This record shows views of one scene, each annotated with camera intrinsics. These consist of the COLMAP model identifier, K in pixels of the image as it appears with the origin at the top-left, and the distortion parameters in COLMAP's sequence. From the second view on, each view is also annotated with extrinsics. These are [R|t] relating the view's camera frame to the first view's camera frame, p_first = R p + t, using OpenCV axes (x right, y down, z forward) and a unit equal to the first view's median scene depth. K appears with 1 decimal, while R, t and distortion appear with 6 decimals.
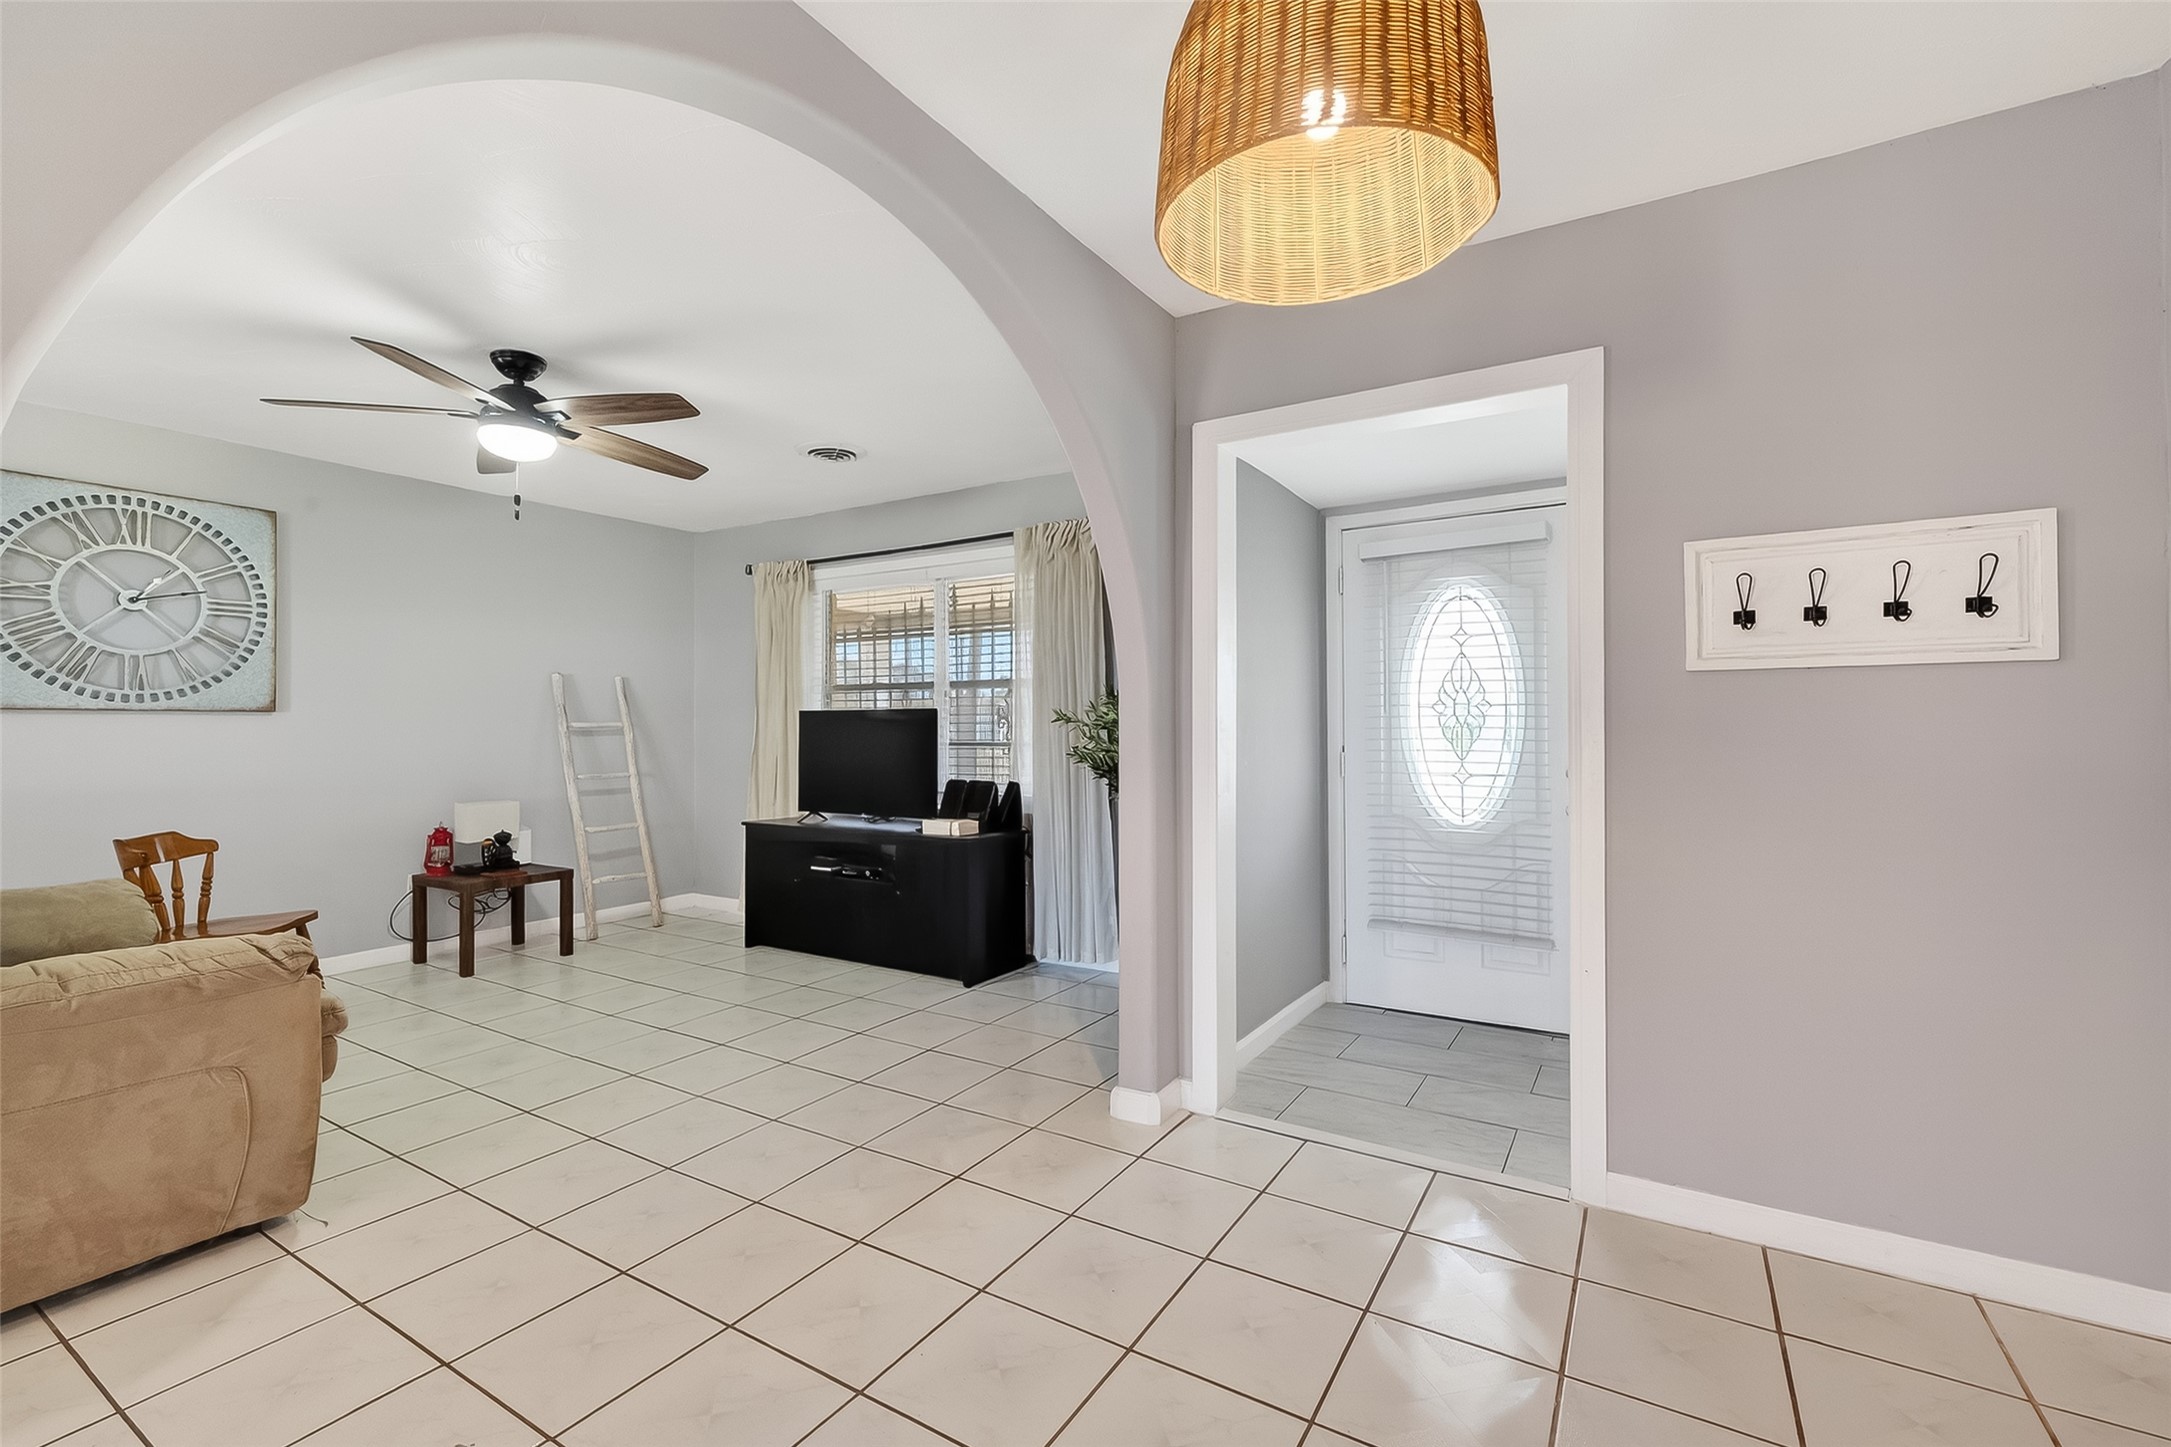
lens RADIAL K [[901.5, 0, 1085.5], [0, 901.5, 723.5], [0, 0, 1]] dist [0.008813, 0.000061]
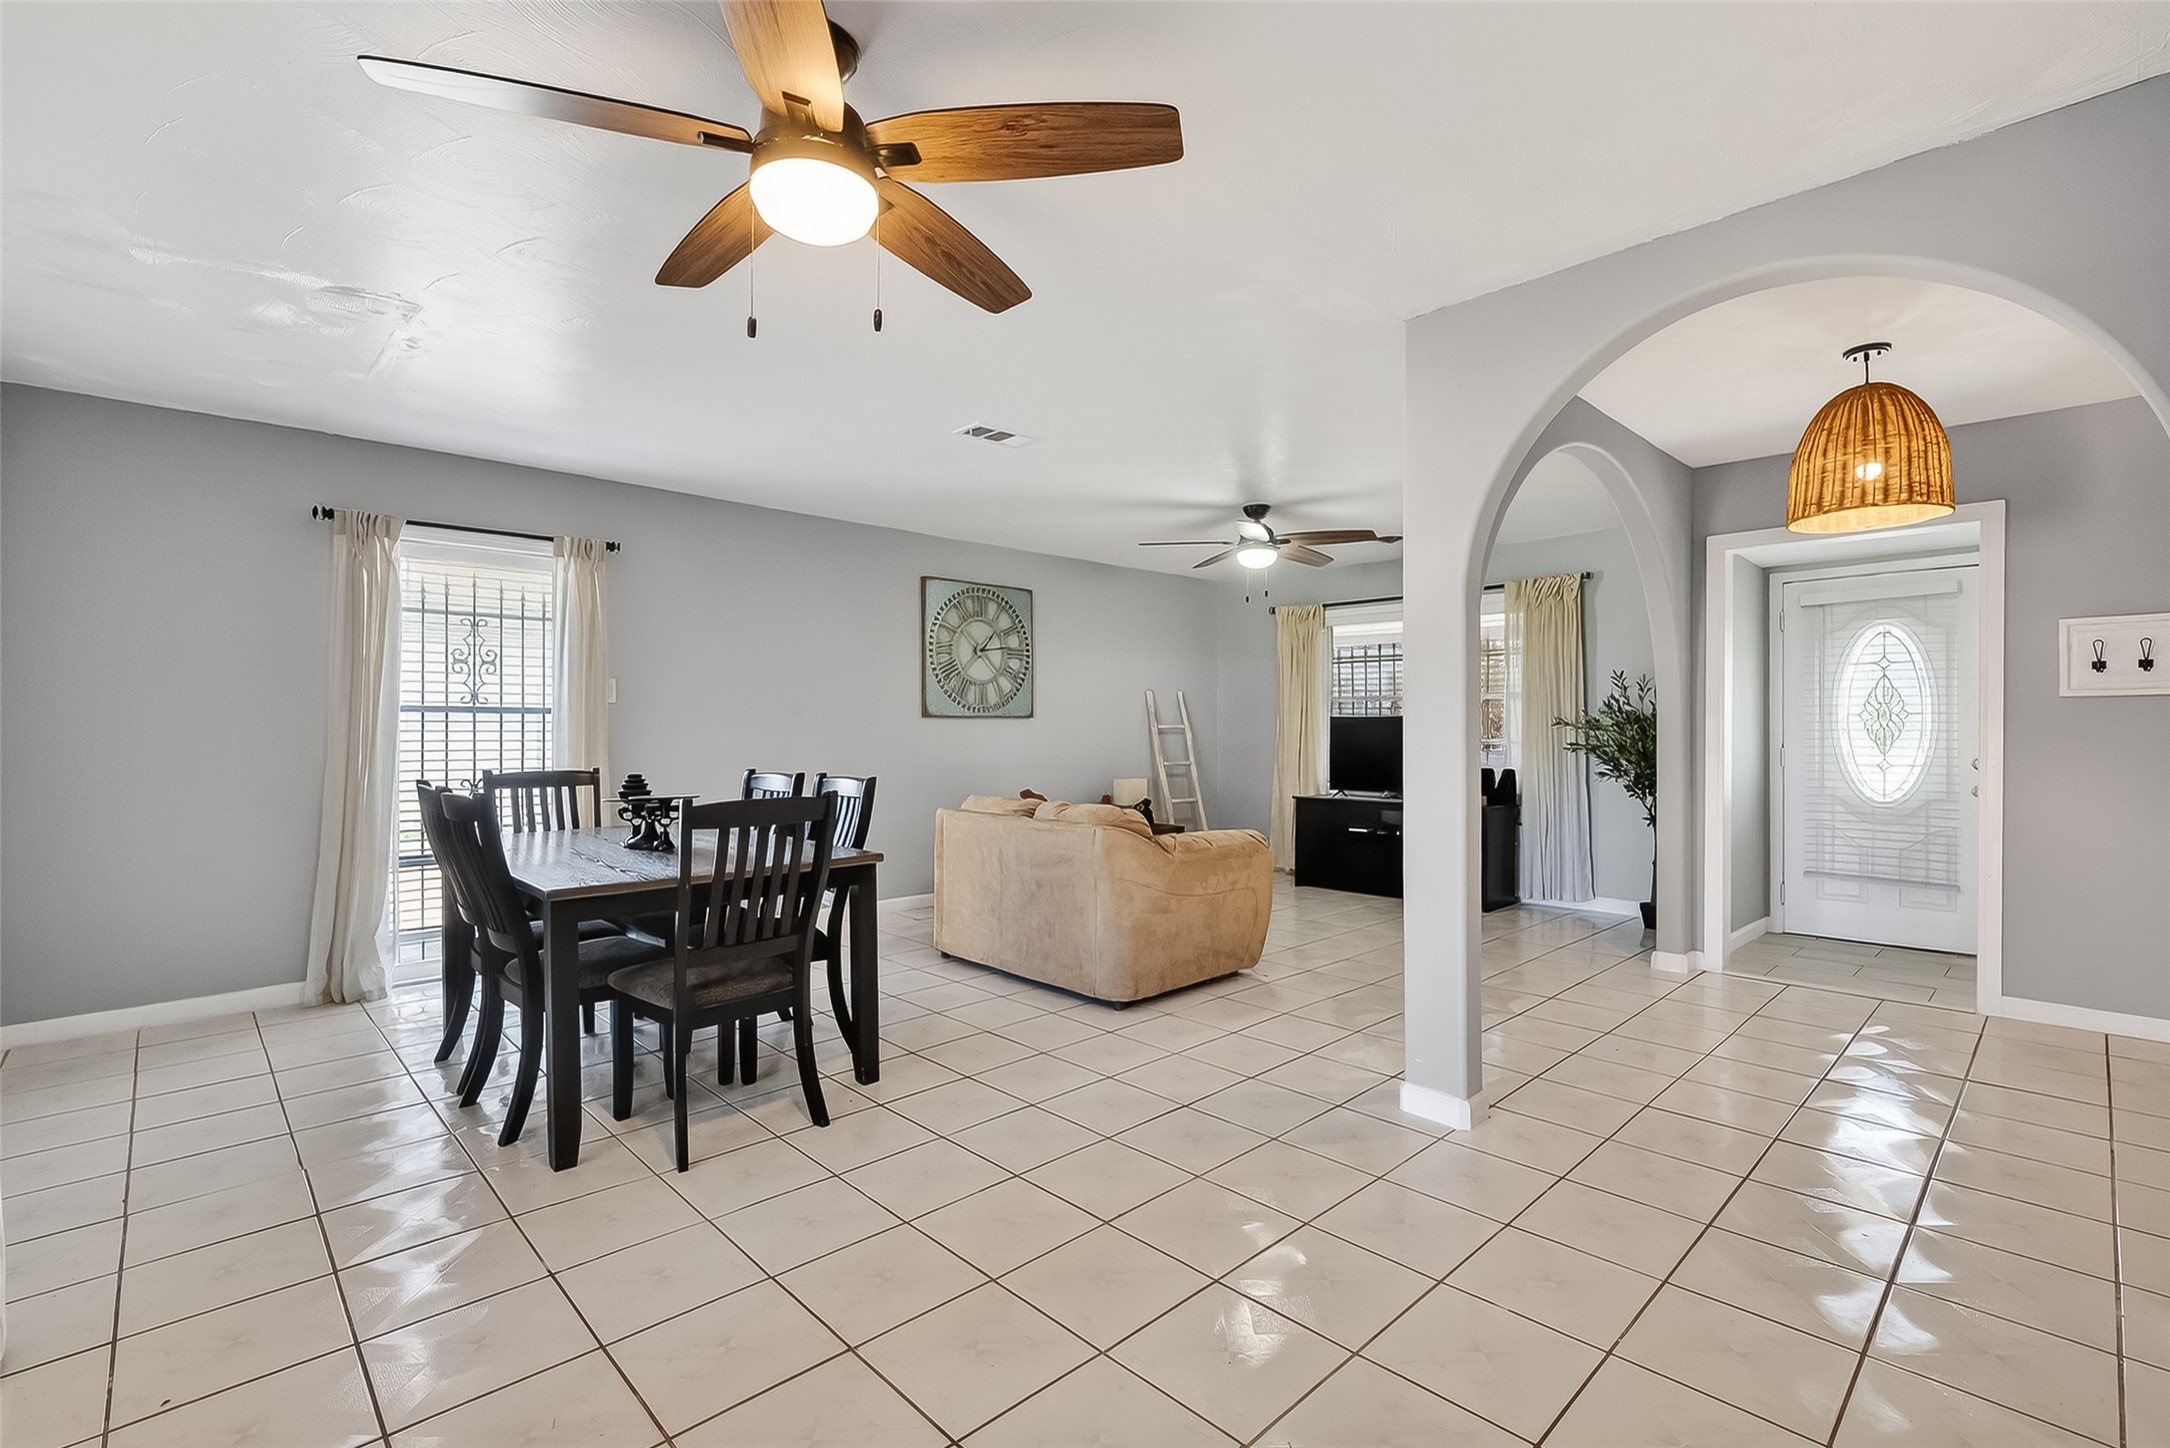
lens RADIAL K [[964.0, 0, 1167.1], [0, 964.0, 736.8], [0, 0, 1]] dist [0.001339, 0.000544]
pose [[0.981177, 0.005026, -0.193045, -0.361312], [-0.002926, 0.999933, 0.011160, 0.001397], [0.193088, -0.010385, 0.981126, -0.632488]]
